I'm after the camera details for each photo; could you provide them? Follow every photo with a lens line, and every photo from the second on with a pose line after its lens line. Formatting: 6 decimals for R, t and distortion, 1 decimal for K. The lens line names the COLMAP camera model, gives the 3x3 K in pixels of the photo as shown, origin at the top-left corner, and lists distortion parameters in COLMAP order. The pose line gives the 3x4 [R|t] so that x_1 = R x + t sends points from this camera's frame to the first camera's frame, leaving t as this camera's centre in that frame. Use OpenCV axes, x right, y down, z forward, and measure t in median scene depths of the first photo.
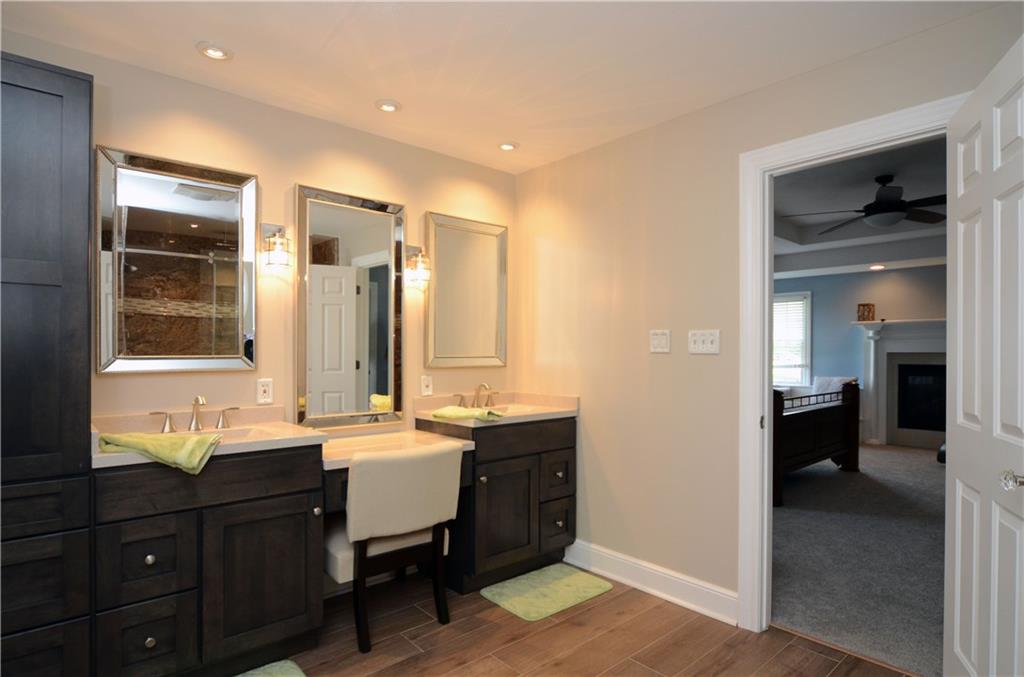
lens RADIAL K [[550.8, 0, 515.2], [0, 550.8, 342.9], [0, 0, 1]] dist [-0.005715, -0.000753]
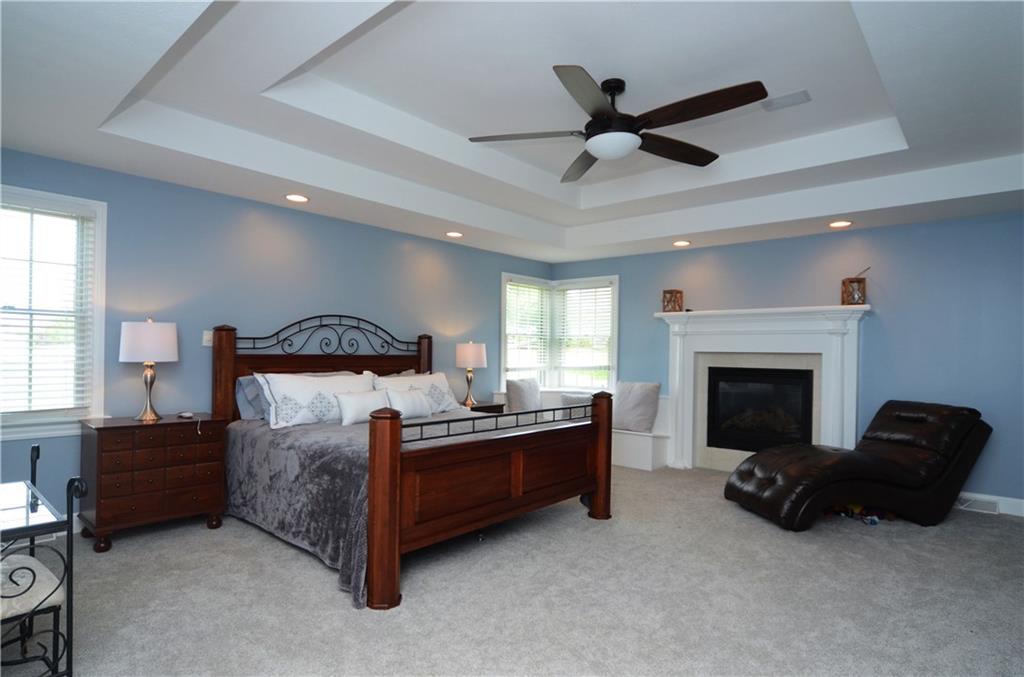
lens RADIAL K [[550.8, 0, 508.4], [0, 550.8, 344.4], [0, 0, 1]] dist [-0.005715, -0.000753]
pose [[0.993488, 0.014509, 0.113009, 0.315888], [-0.015348, 0.999861, 0.006557, 0.005284], [-0.112898, -0.008249, 0.993572, 0.235372]]
